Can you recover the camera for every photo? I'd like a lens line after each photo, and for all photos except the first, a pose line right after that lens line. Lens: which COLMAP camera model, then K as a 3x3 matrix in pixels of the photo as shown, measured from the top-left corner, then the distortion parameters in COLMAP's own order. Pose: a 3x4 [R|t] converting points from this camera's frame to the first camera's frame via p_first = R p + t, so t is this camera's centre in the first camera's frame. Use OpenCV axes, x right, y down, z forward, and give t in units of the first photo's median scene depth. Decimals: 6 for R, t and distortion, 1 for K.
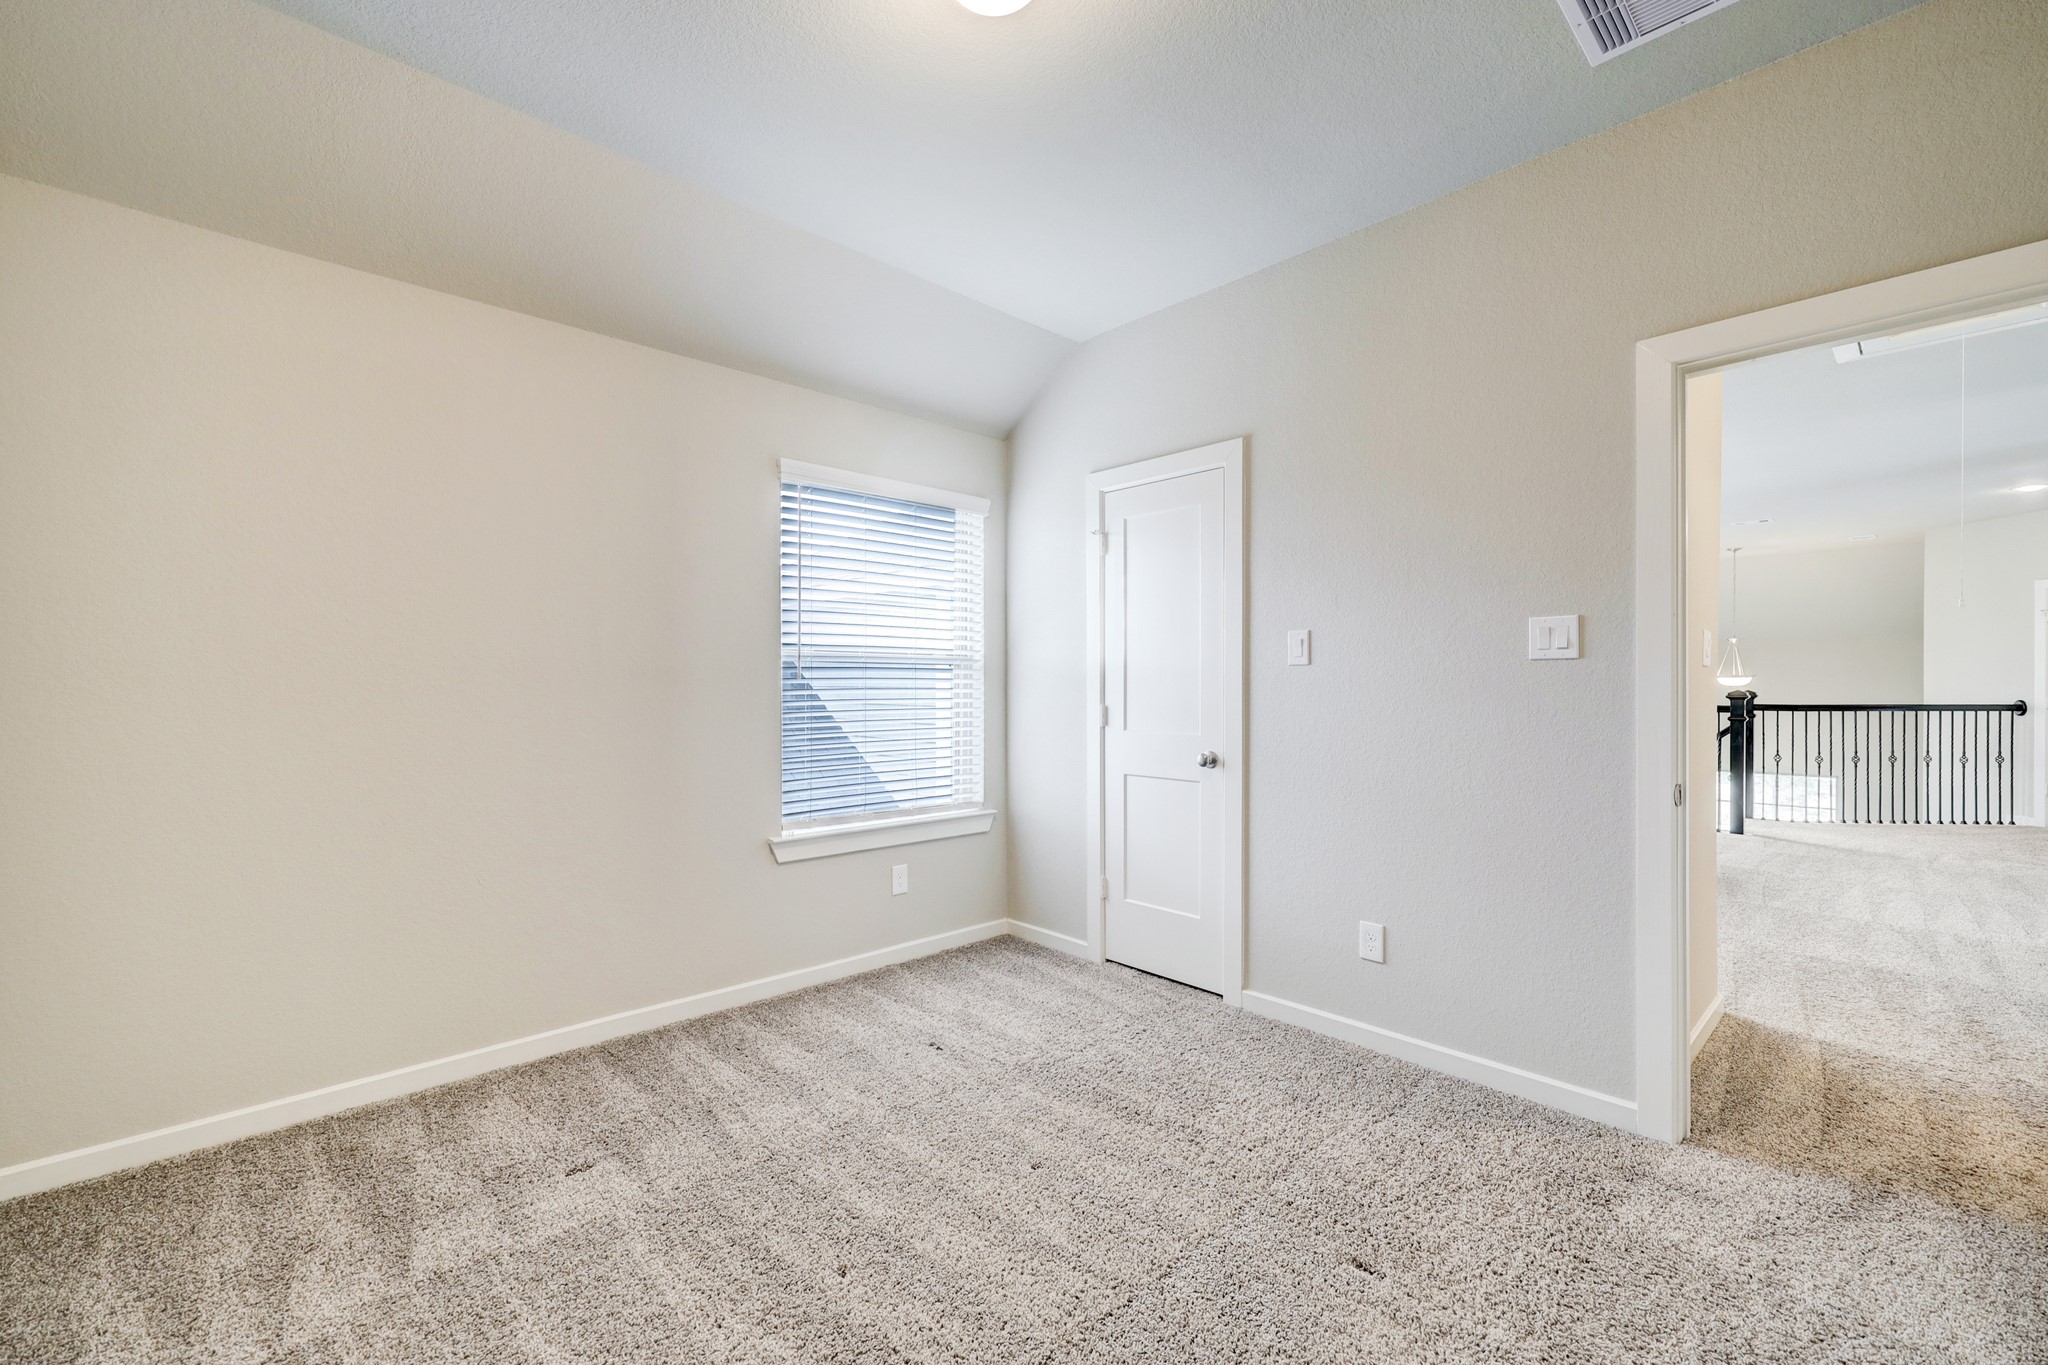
lens RADIAL K [[840.5, 0, 1030.8], [0, 840.5, 699.0], [0, 0, 1]] dist [0.001140, 0.000039]
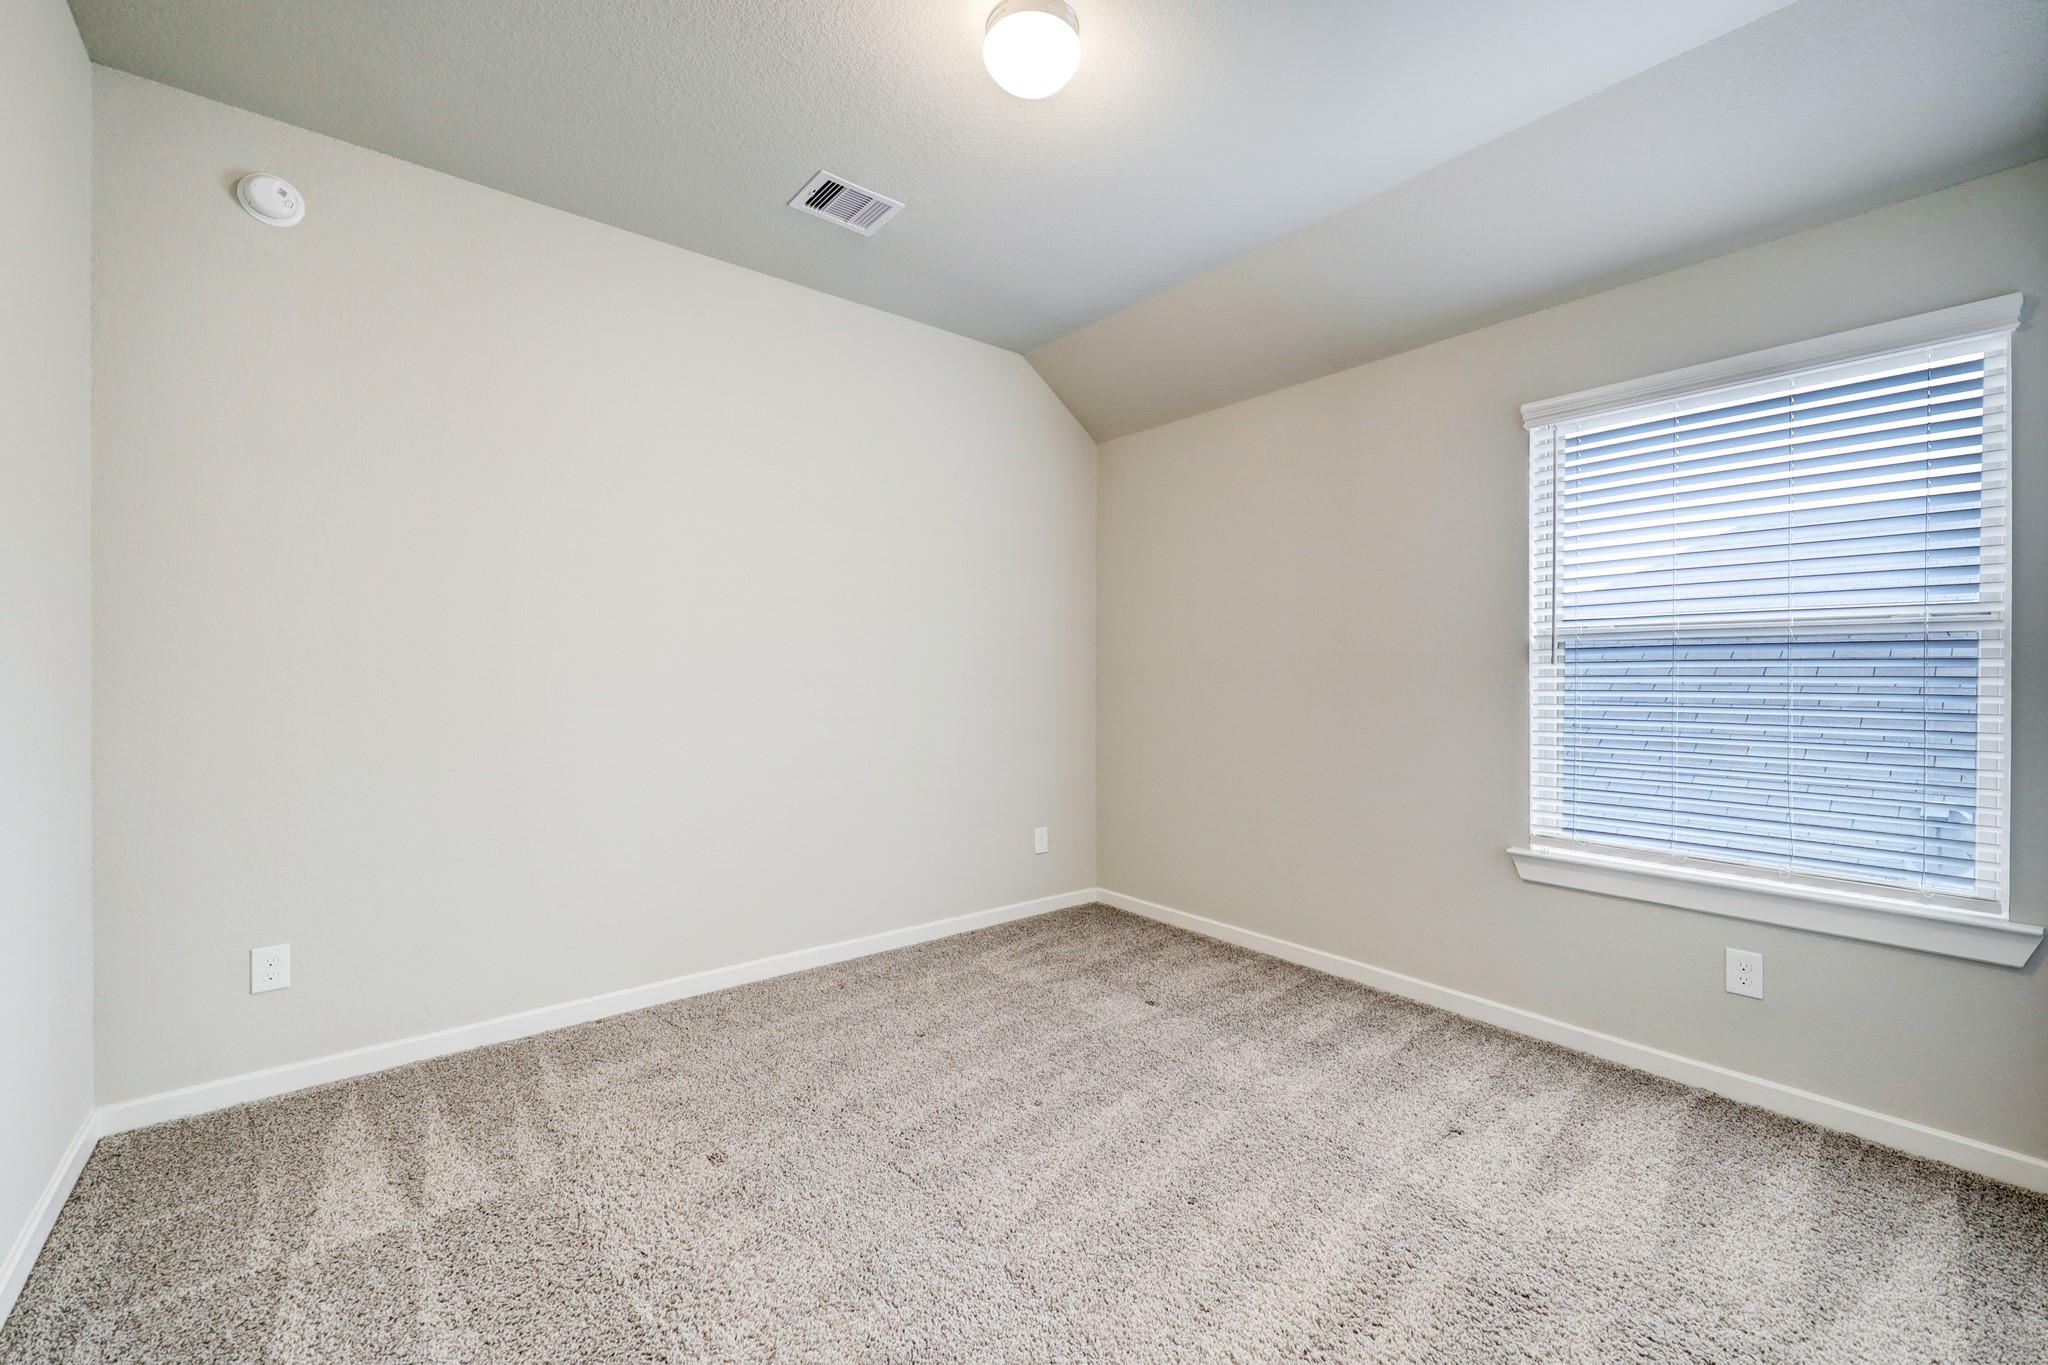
lens RADIAL K [[840.5, 0, 1024.2], [0, 840.5, 670.9], [0, 0, 1]] dist [0.001140, 0.000039]
pose [[-0.075910, -0.001931, -0.997113, 0.642959], [-0.014790, 0.999890, -0.000810, -0.009108], [0.997005, 0.014686, -0.075931, 0.602762]]
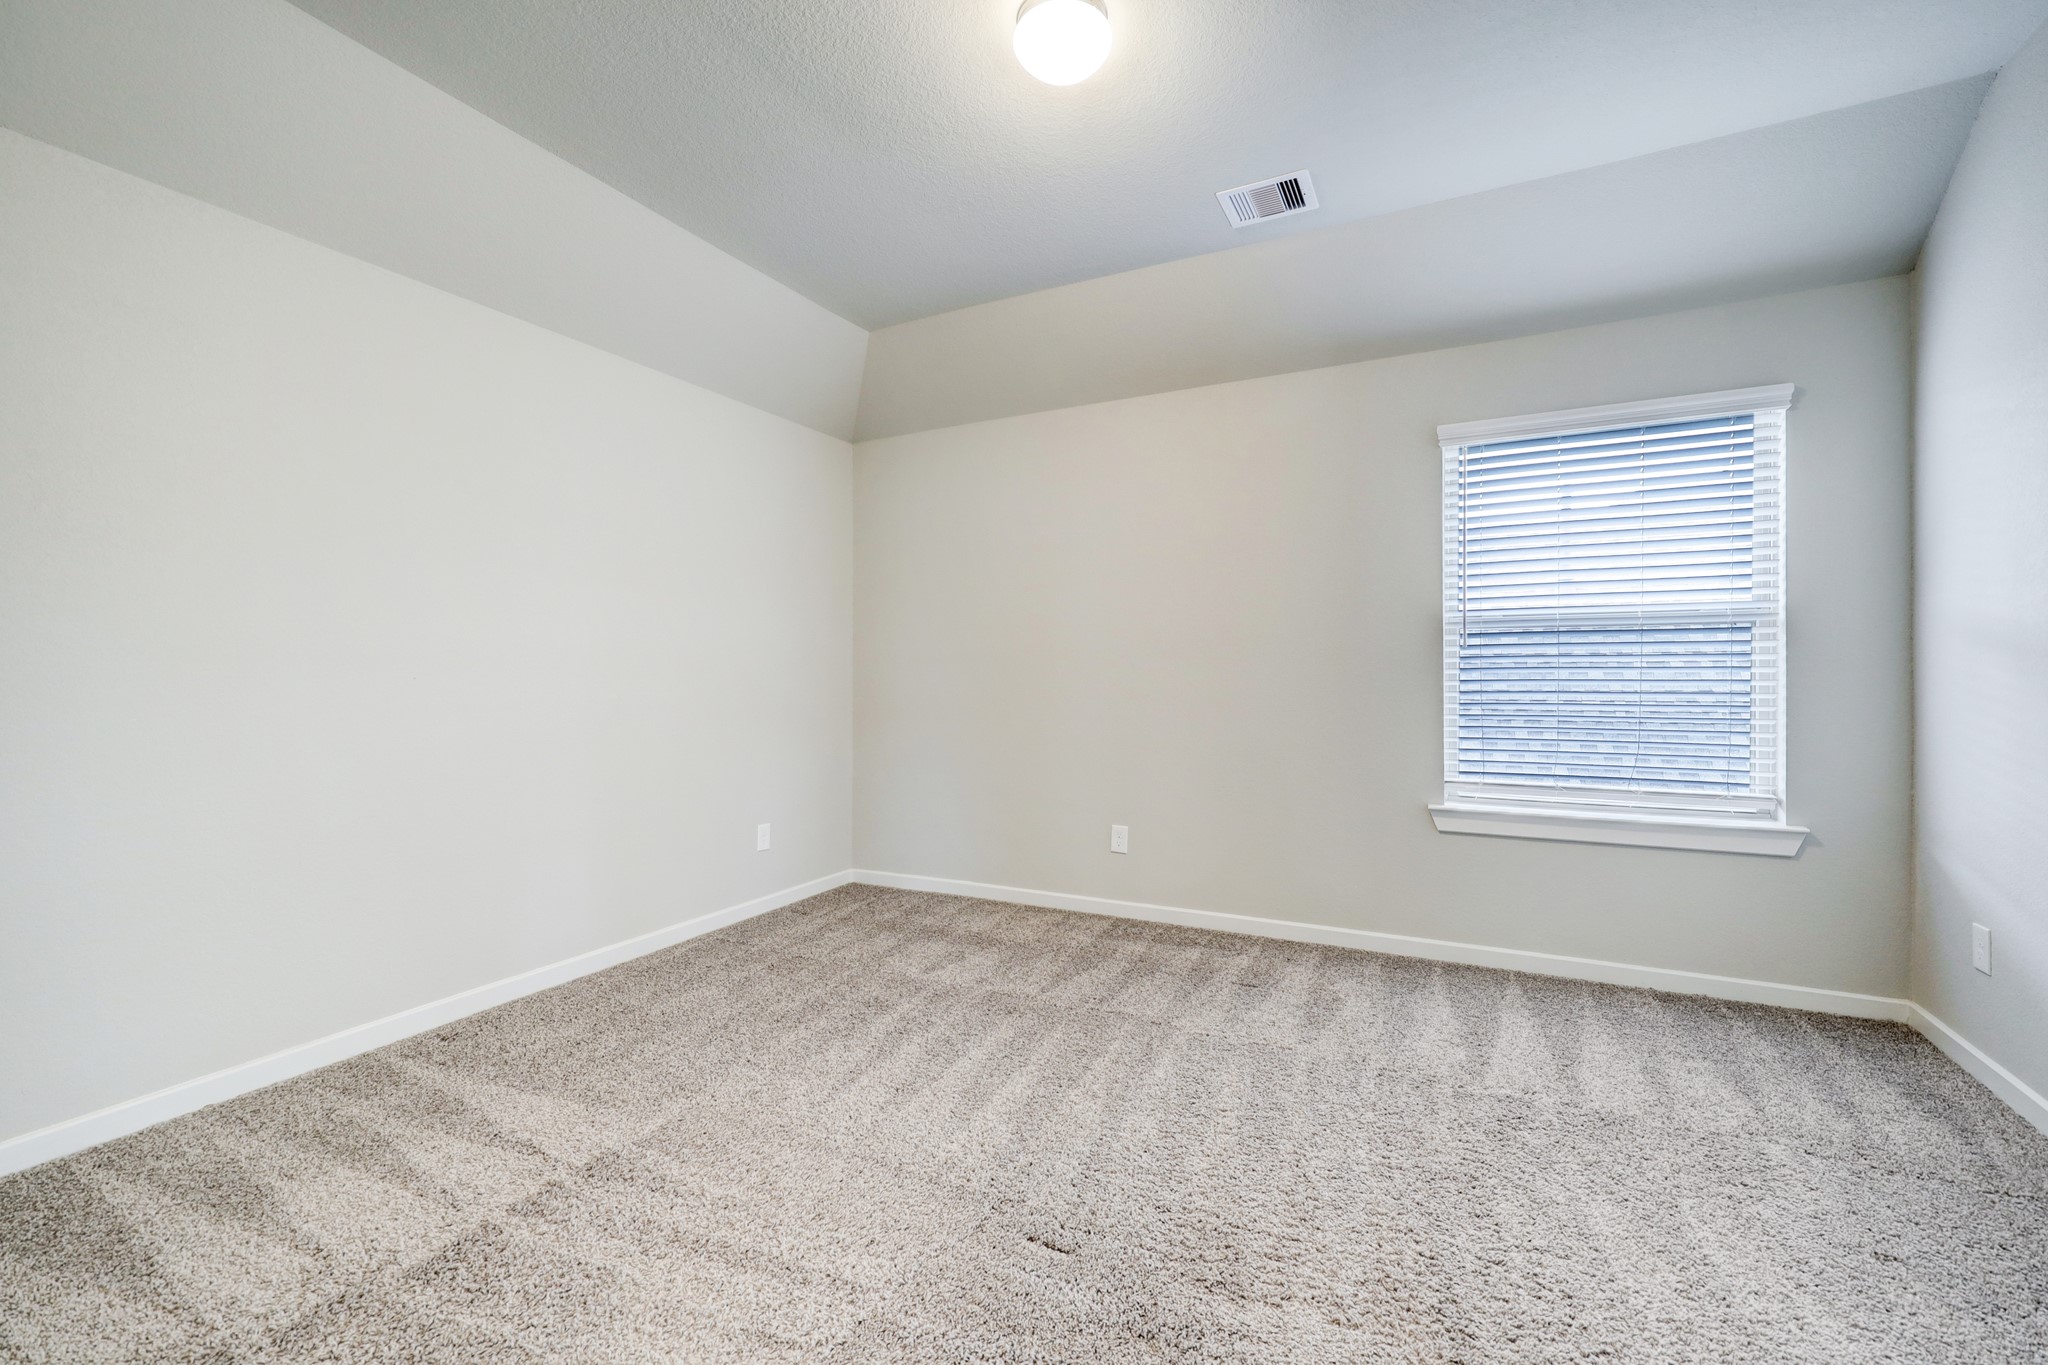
lens RADIAL K [[675.4, 0, 1026.3], [0, 675.4, 672.3], [0, 0, 1]] dist [0.003424, 0.000117]
pose [[0.419484, 0.009682, -0.907711, 0.248683], [0.000599, 0.999940, 0.010943, -0.004186], [0.907763, -0.005134, 0.419453, 0.229916]]
